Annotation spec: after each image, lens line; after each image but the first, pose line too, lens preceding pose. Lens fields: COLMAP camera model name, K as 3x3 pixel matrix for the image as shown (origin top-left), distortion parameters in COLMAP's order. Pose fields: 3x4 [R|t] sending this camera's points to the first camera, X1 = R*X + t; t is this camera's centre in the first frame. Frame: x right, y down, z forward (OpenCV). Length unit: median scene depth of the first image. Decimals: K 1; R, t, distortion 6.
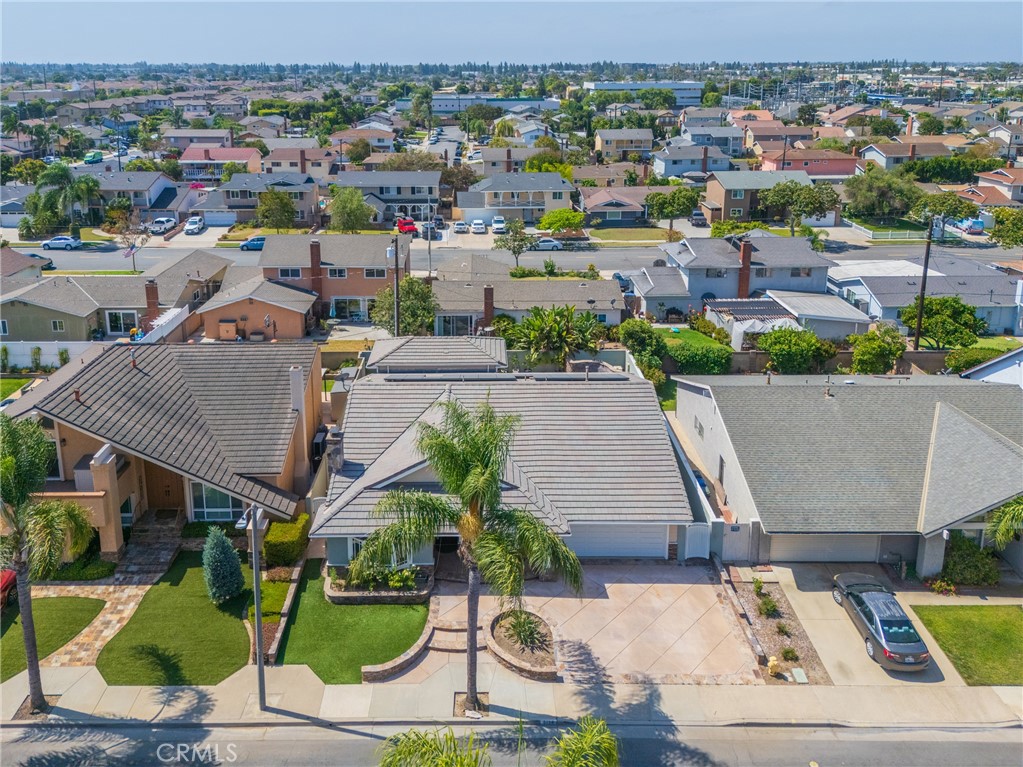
lens RADIAL K [[780.3, 0, 491.8], [0, 780.3, 384.1], [0, 0, 1]] dist [0.074901, -0.082333]
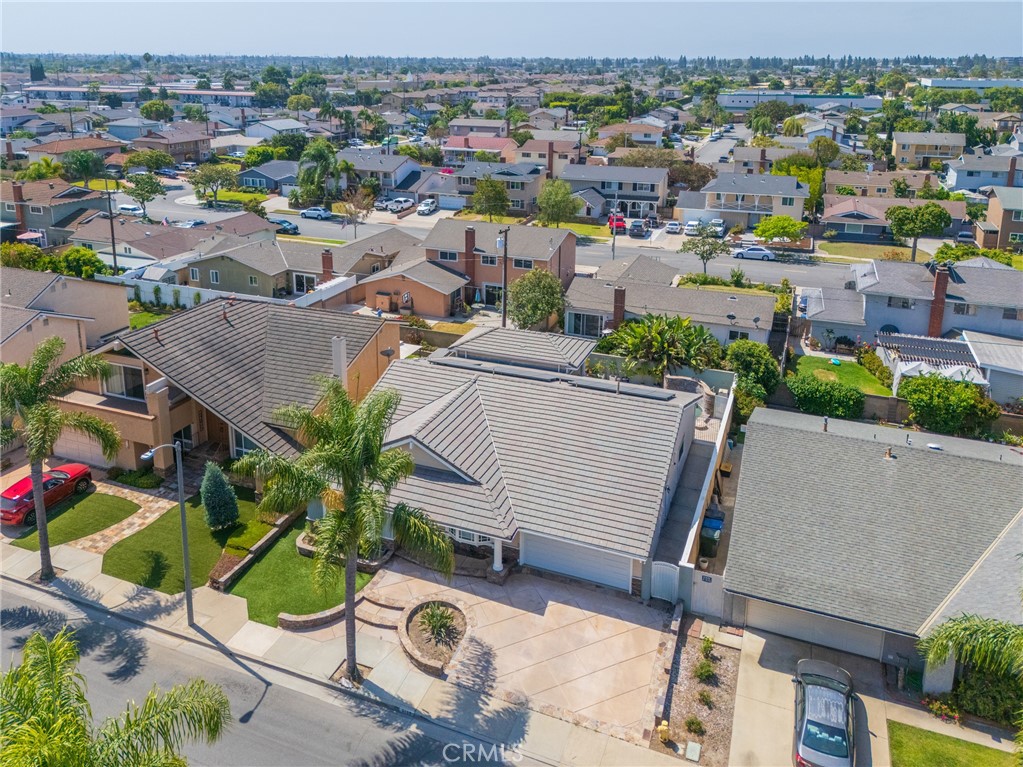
lens RADIAL K [[780.3, 0, 491.8], [0, 780.3, 384.1], [0, 0, 1]] dist [0.074901, -0.082333]
pose [[0.920826, 0.155790, -0.357505, 0.191999], [-0.153393, 0.987537, 0.035244, -0.015558], [0.358540, 0.022386, 0.933246, 0.035934]]
